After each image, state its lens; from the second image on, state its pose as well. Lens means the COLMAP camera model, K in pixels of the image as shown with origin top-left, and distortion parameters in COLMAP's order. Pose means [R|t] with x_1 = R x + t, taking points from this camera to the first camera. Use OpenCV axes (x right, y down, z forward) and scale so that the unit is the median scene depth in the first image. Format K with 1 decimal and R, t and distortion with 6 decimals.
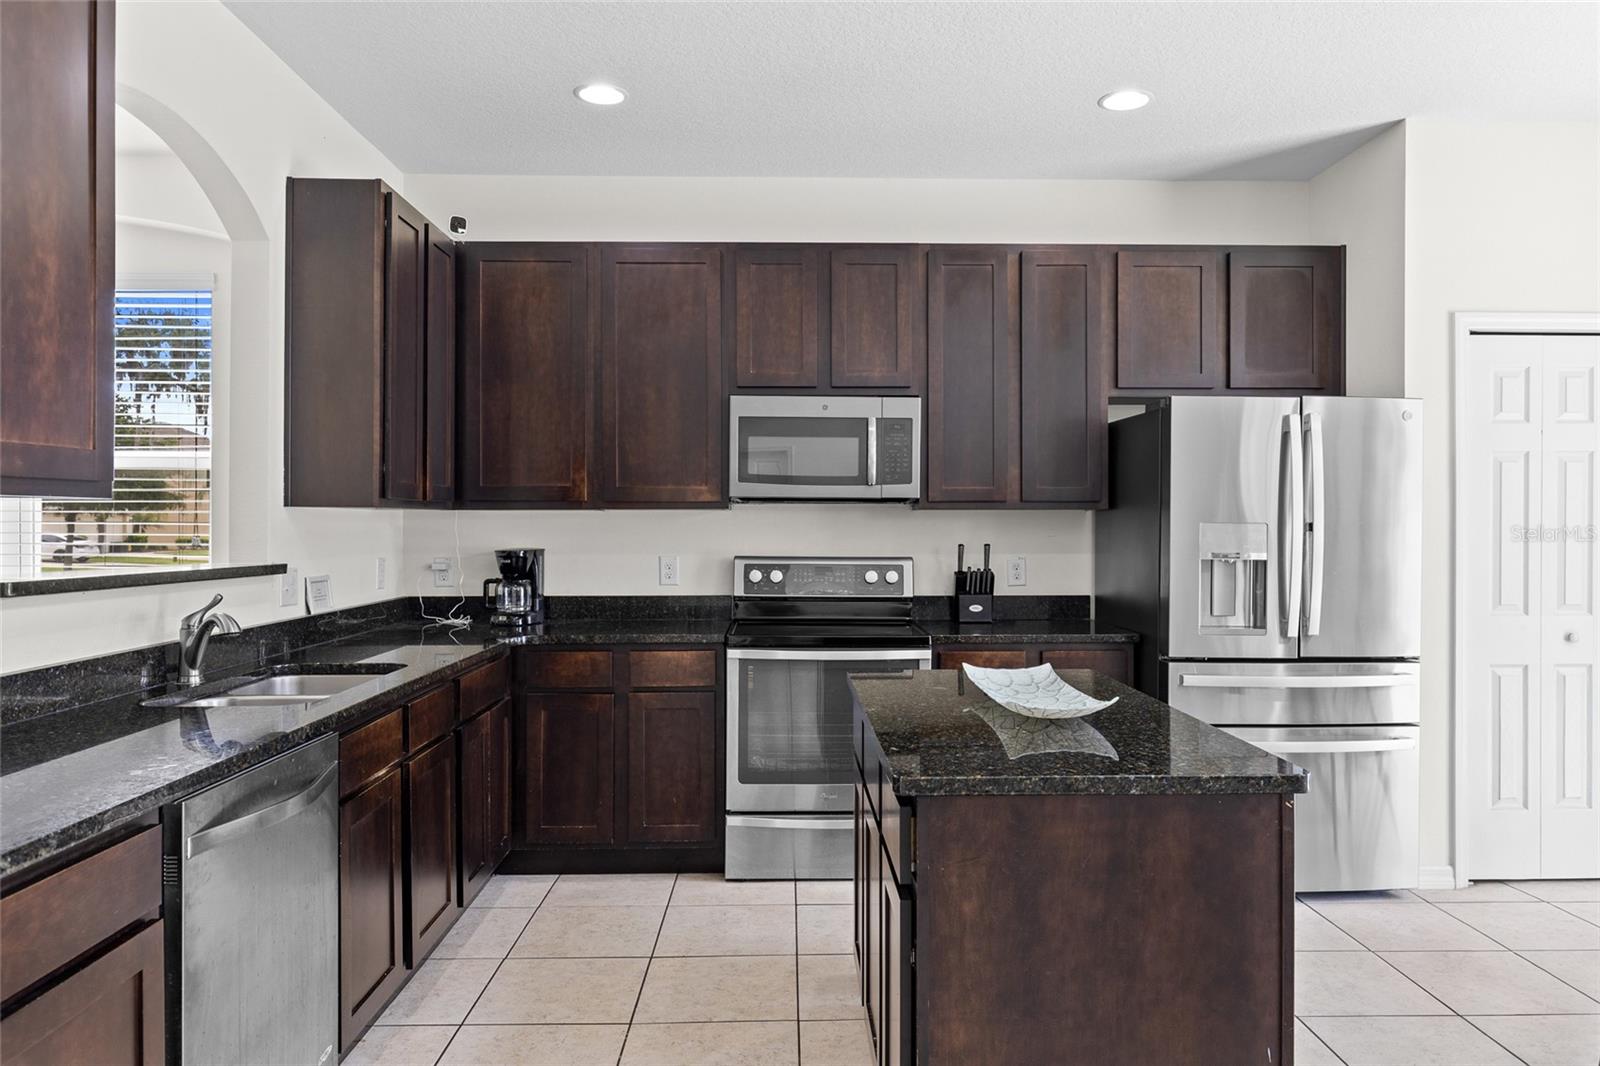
lens RADIAL K [[1088.1, 0, 815.2], [0, 1088.1, 527.2], [0, 0, 1]] dist [-0.004140, 0.004463]
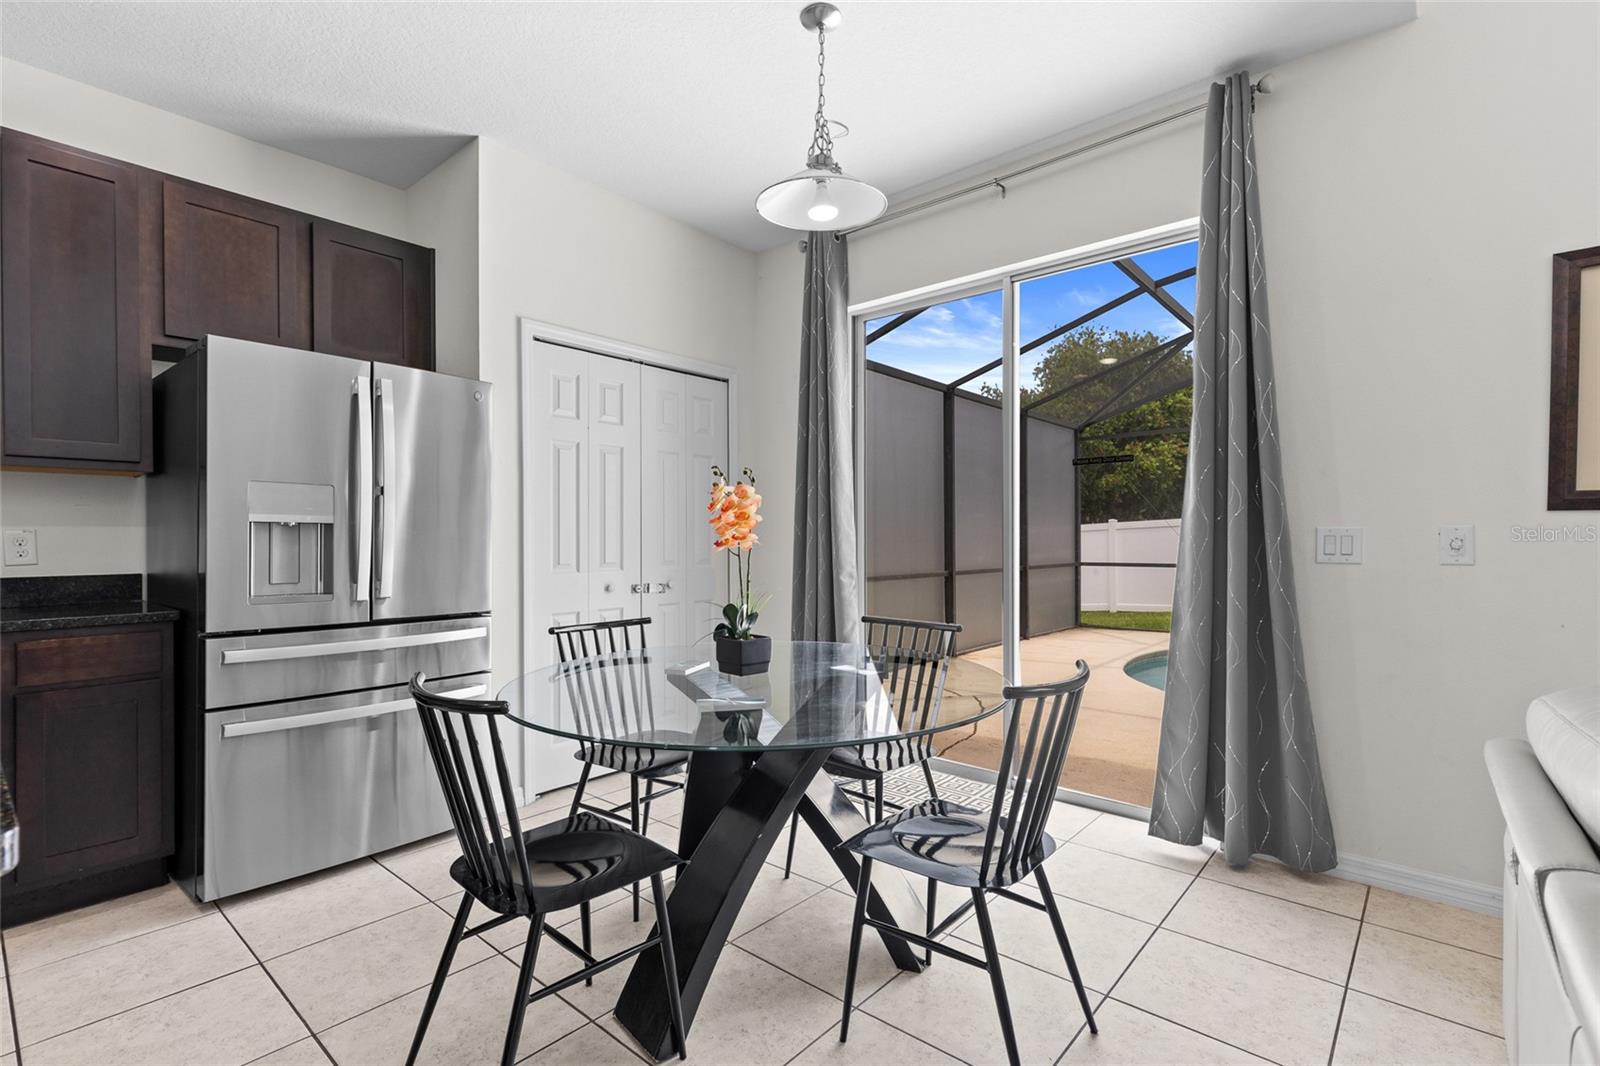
lens RADIAL K [[733.7, 0, 803.9], [0, 733.7, 540.6], [0, 0, 1]] dist [0.003423, 0.000039]
pose [[0.671135, -0.005833, 0.741312, 0.188452], [0.005359, 0.999981, 0.003016, 0.041158], [-0.741316, 0.001948, 0.671154, 0.222126]]
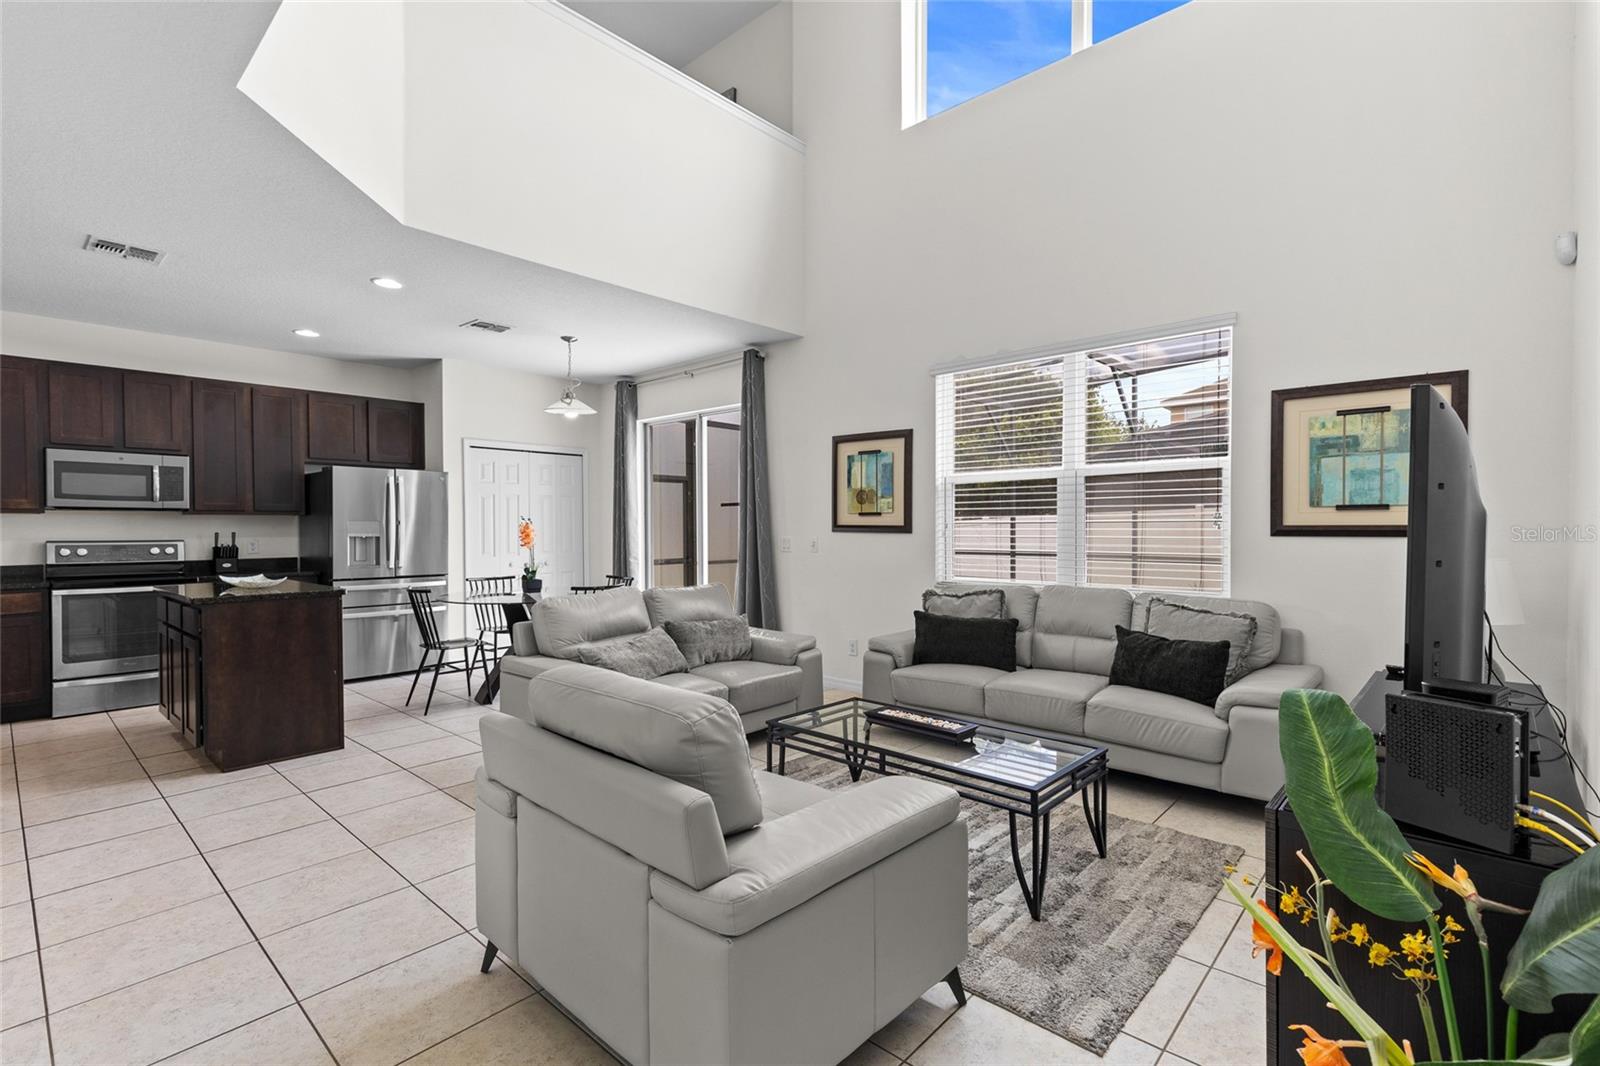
lens RADIAL K [[733.7, 0, 811.9], [0, 733.7, 535.8], [0, 0, 1]] dist [0.003423, 0.000039]
pose [[0.684770, -0.013137, 0.728641, -0.101645], [0.008561, 0.999914, 0.009982, 0.018624], [-0.728709, -0.000598, 0.684823, -0.721314]]
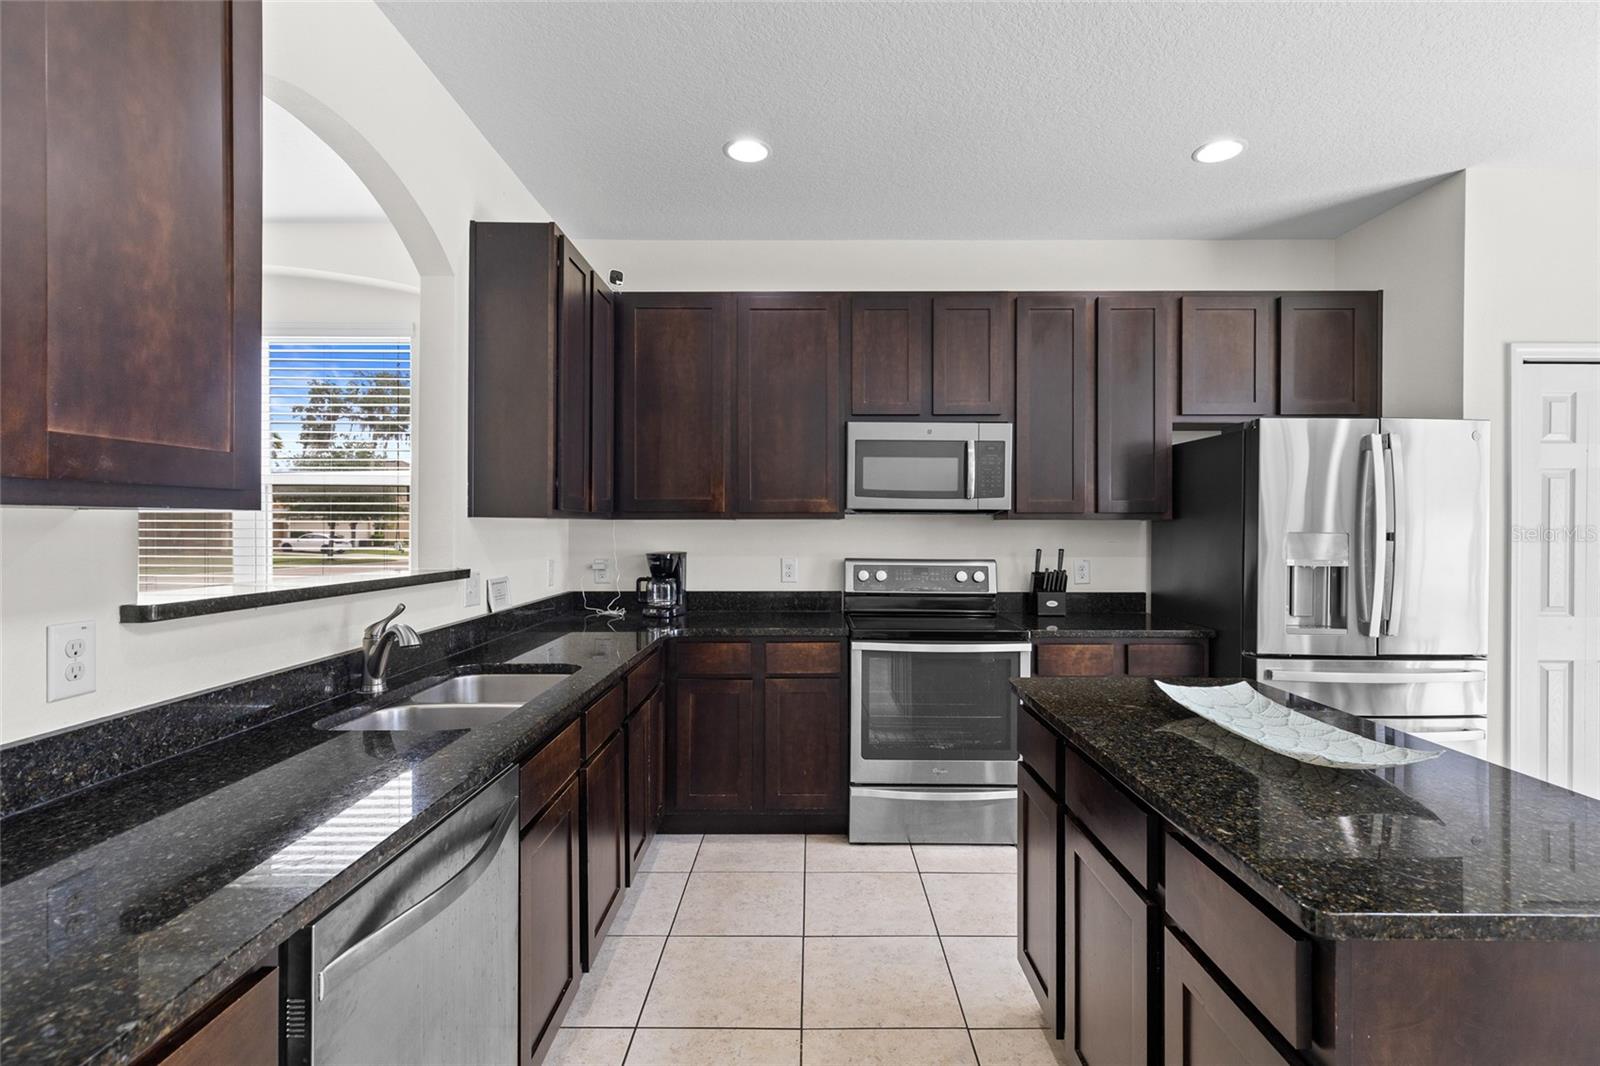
lens RADIAL K [[733.7, 0, 811.8], [0, 733.7, 530.7], [0, 0, 1]] dist [0.003423, 0.000039]
pose [[0.999628, 0.001816, -0.027207, -0.096744], [-0.001762, 0.999996, 0.002017, -0.006046], [0.027210, -0.001969, 0.999628, 0.214833]]
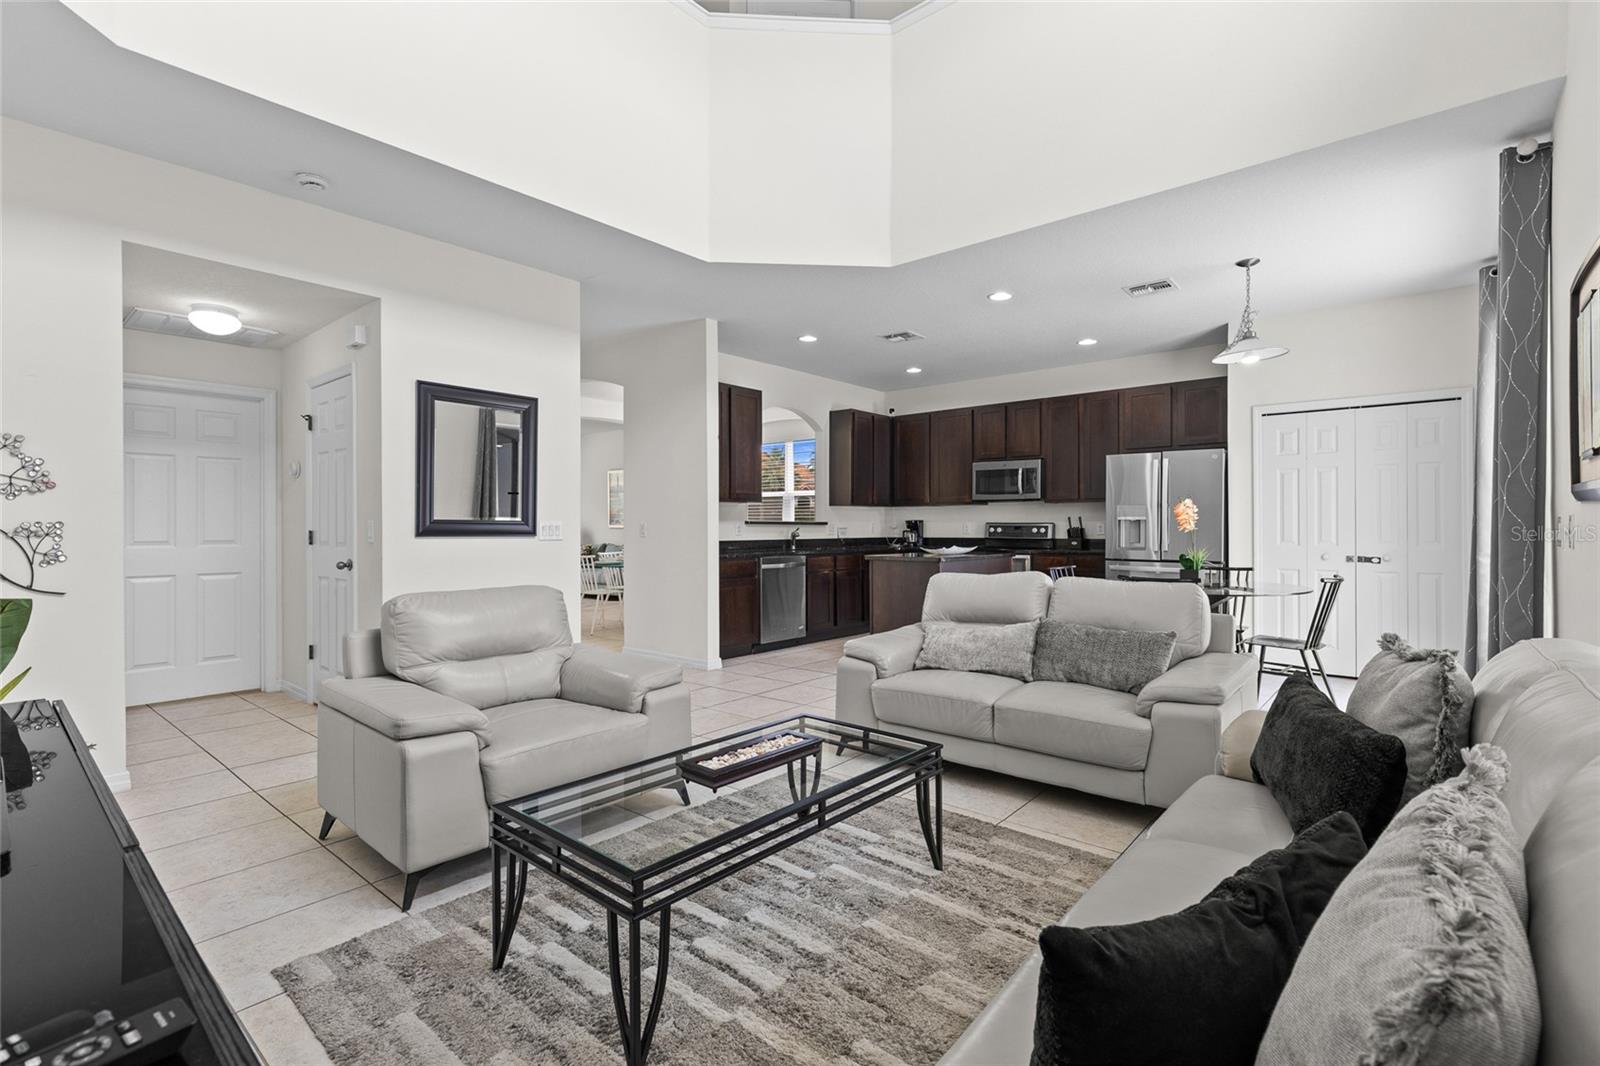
lens RADIAL K [[733.7, 0, 799.8], [0, 733.7, 529.8], [0, 0, 1]] dist [0.003423, 0.000039]
pose [[0.742972, -0.000122, -0.669323, 0.846420], [-0.001322, 0.999998, -0.001649, 0.051360], [0.669322, 0.002110, 0.742970, -0.672776]]
